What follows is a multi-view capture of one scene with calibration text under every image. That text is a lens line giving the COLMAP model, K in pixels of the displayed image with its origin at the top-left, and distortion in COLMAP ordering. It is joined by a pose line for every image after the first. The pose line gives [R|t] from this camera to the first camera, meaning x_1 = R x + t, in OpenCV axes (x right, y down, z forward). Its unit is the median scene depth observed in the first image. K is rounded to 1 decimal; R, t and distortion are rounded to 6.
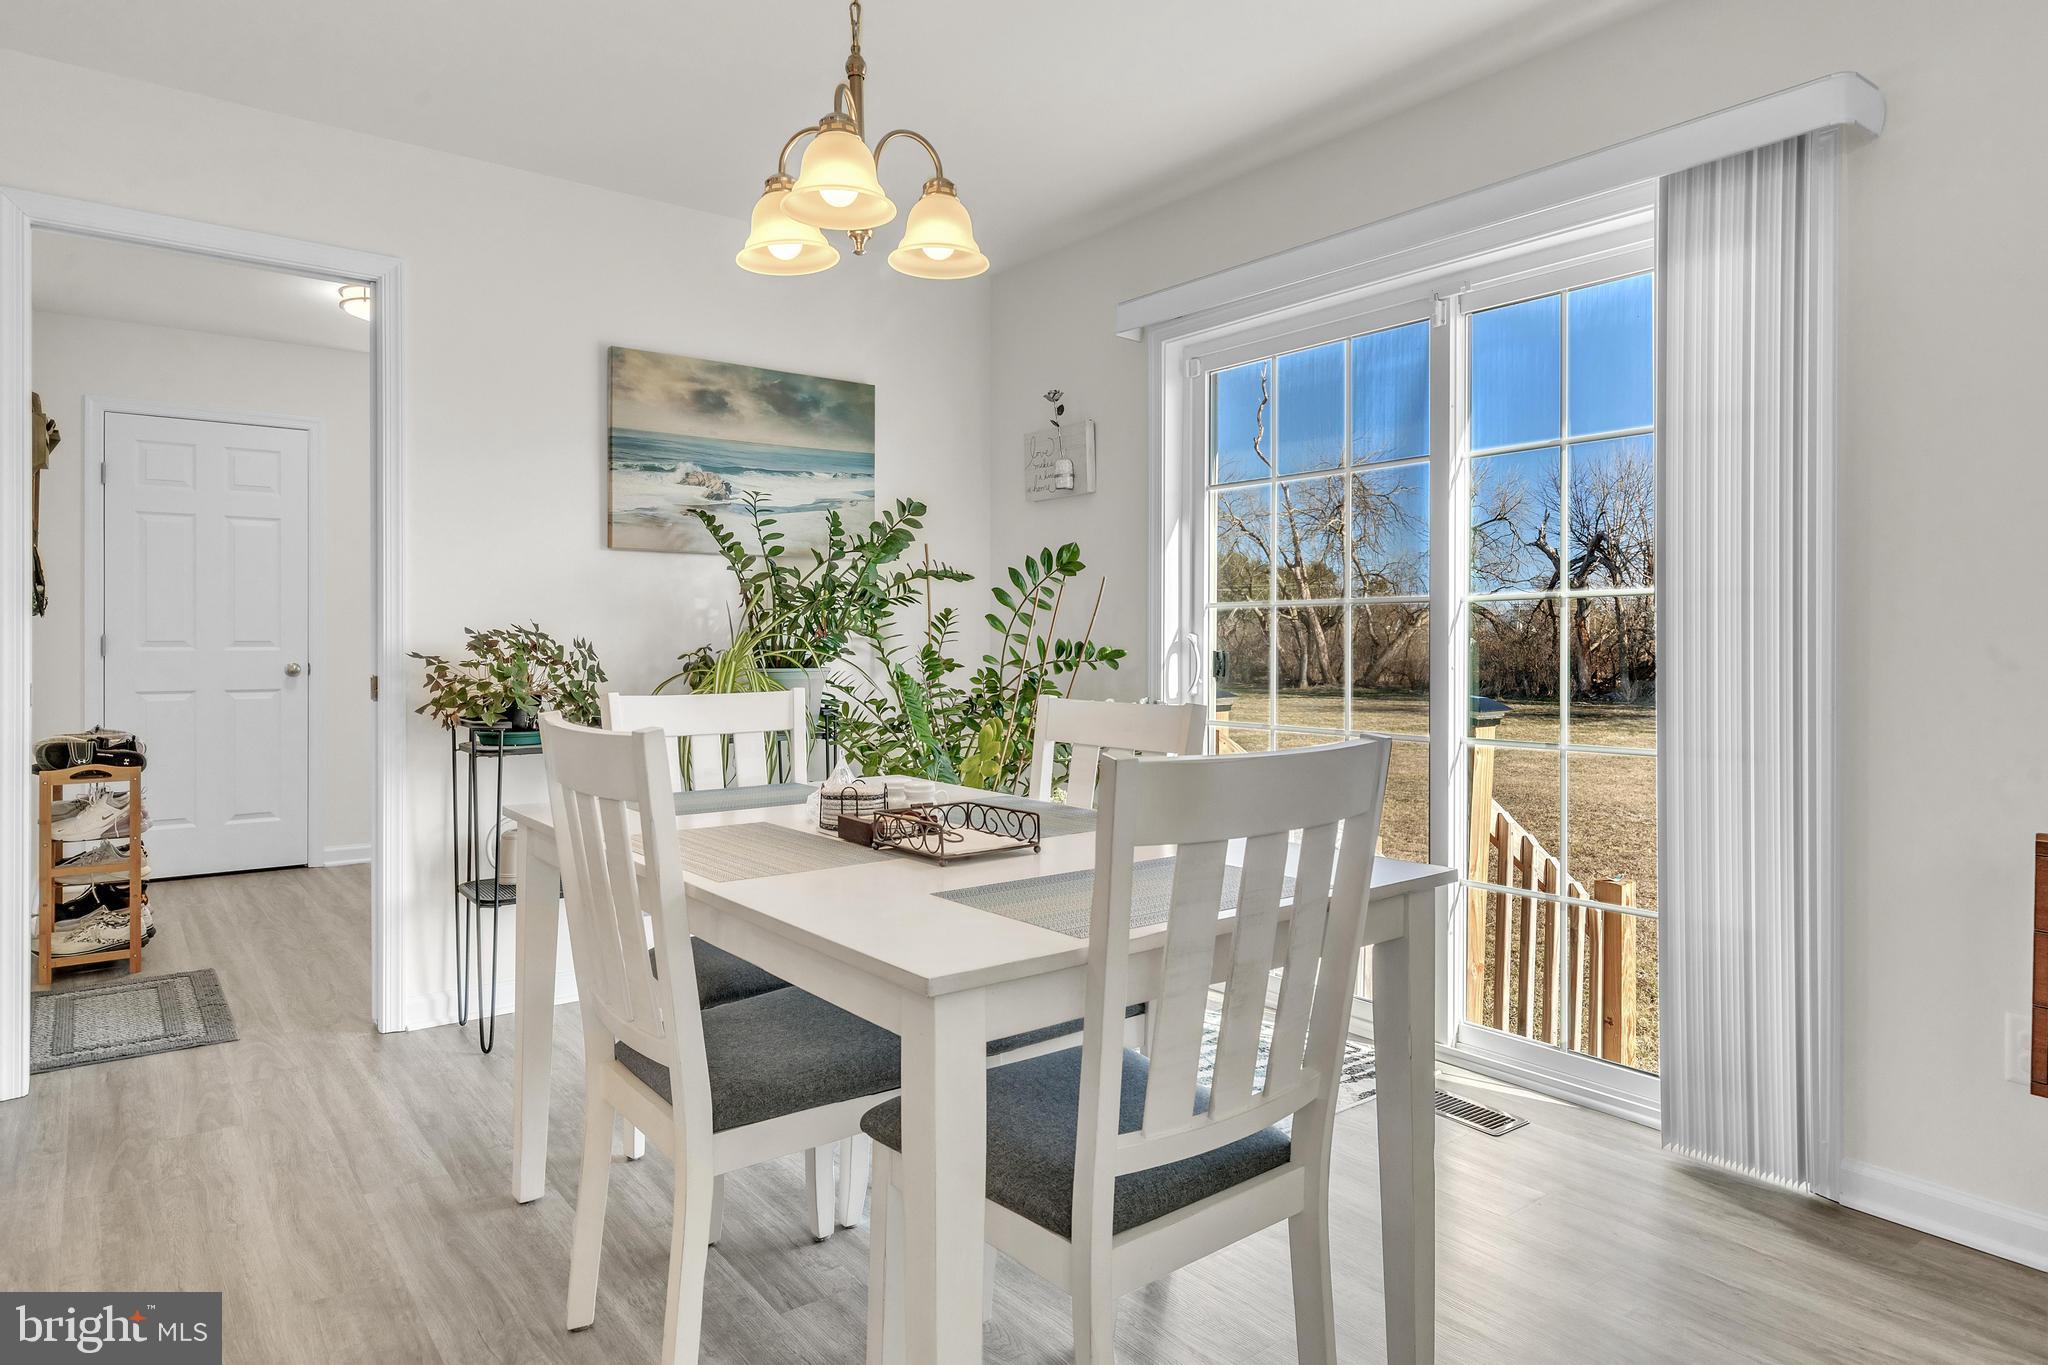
lens RADIAL K [[1142.2, 0, 1022.8], [0, 1142.2, 669.4], [0, 0, 1]] dist [0.004304, 0.000321]
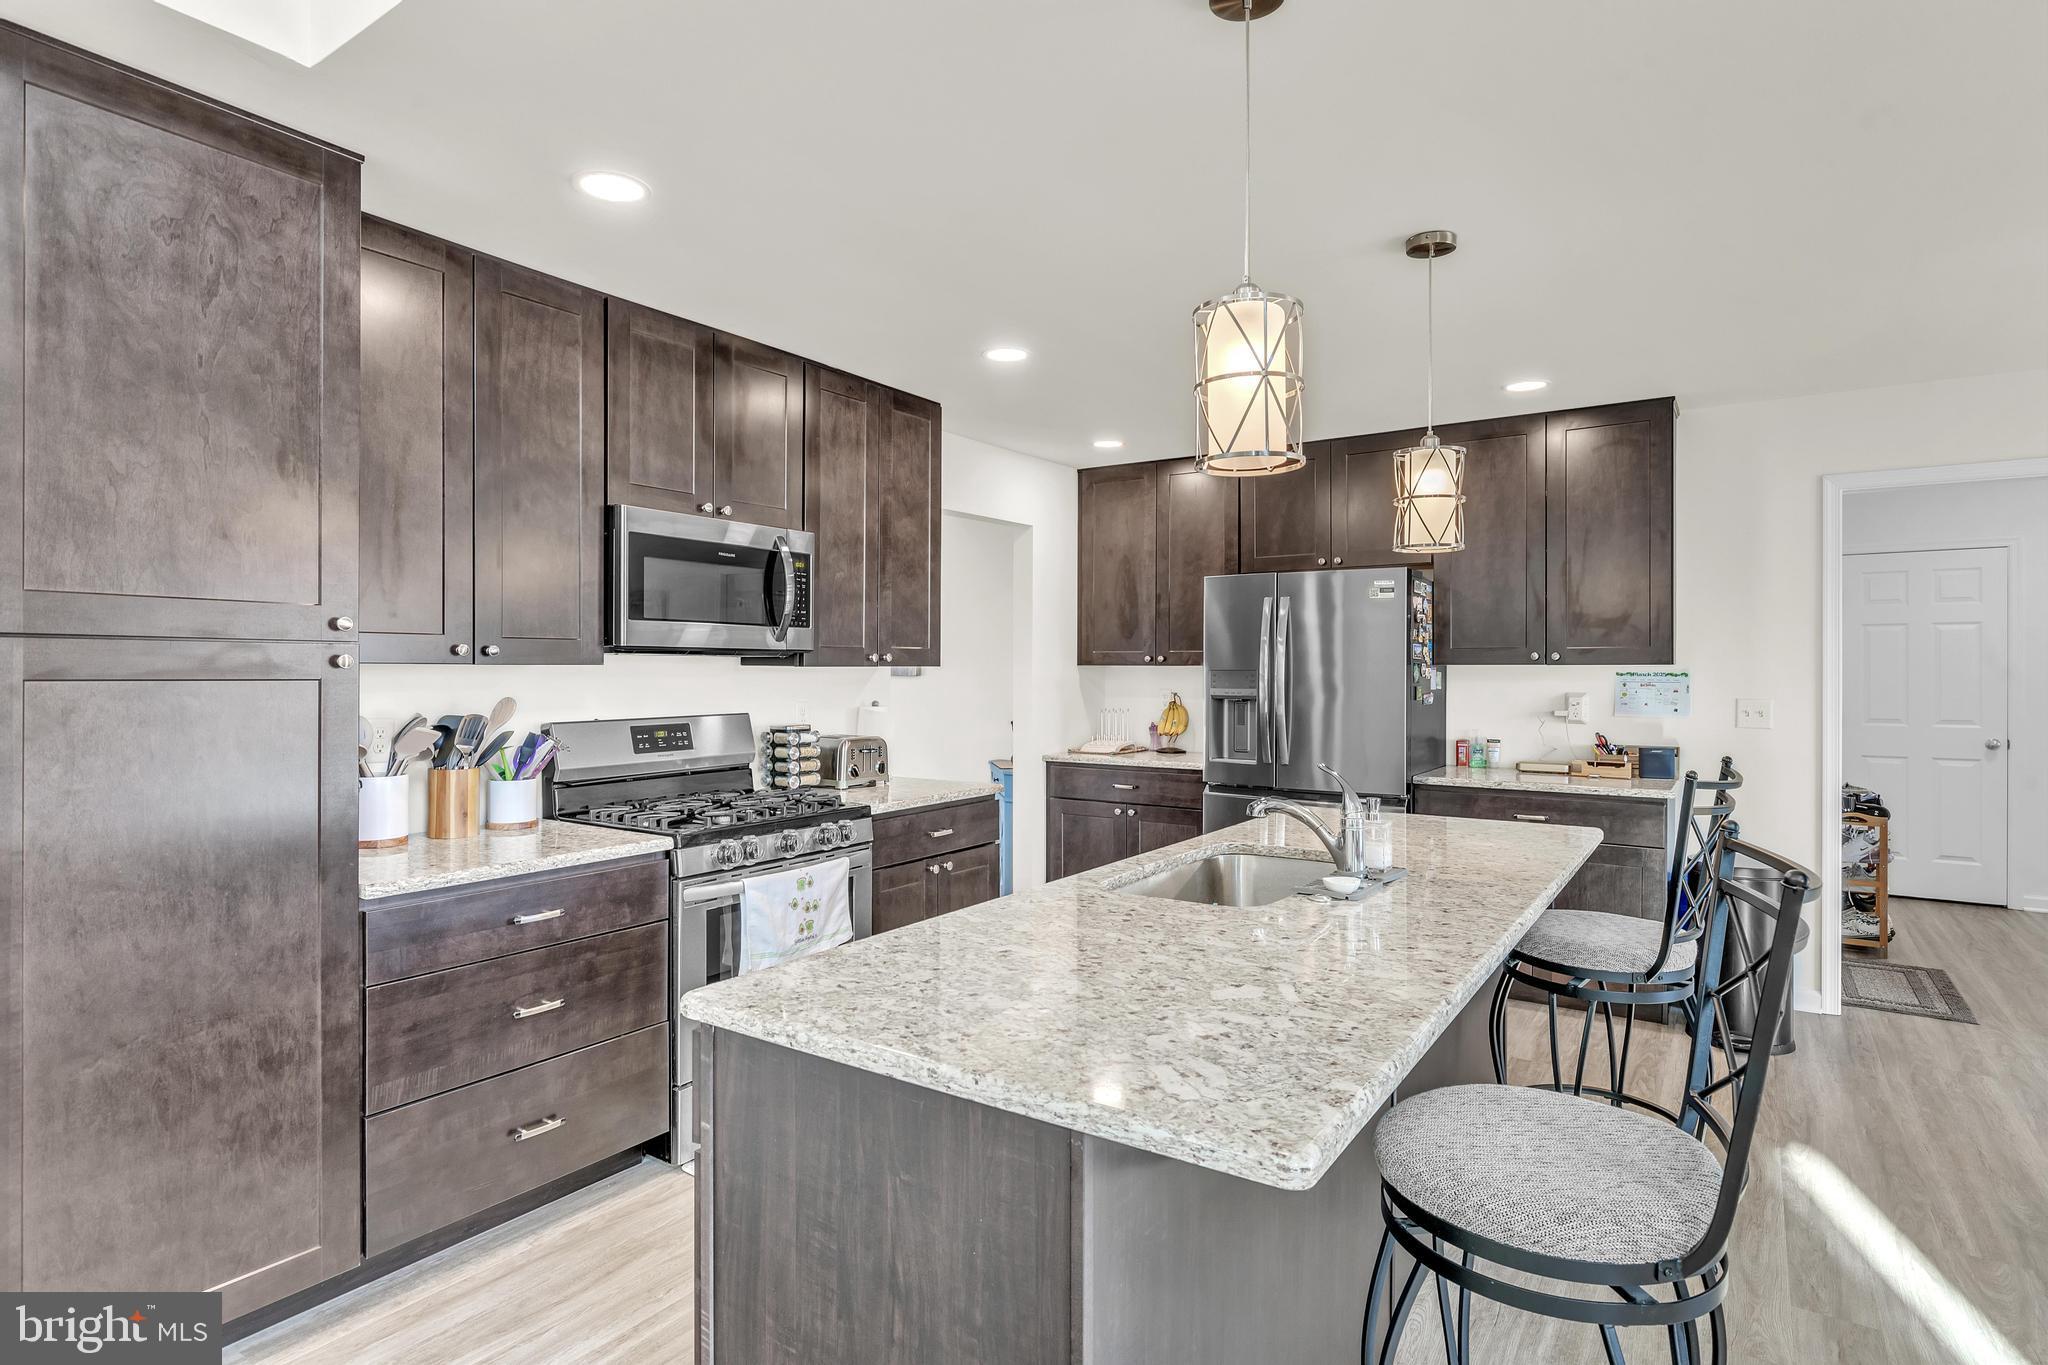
lens RADIAL K [[1039.3, 0, 1018.9], [0, 1039.3, 670.6], [0, 0, 1]] dist [-0.001821, 0.000864]
pose [[0.283131, -0.003366, -0.959075, 0.184900], [-0.012480, 0.999896, -0.007194, -0.078940], [0.959000, 0.014006, 0.283060, -0.435159]]
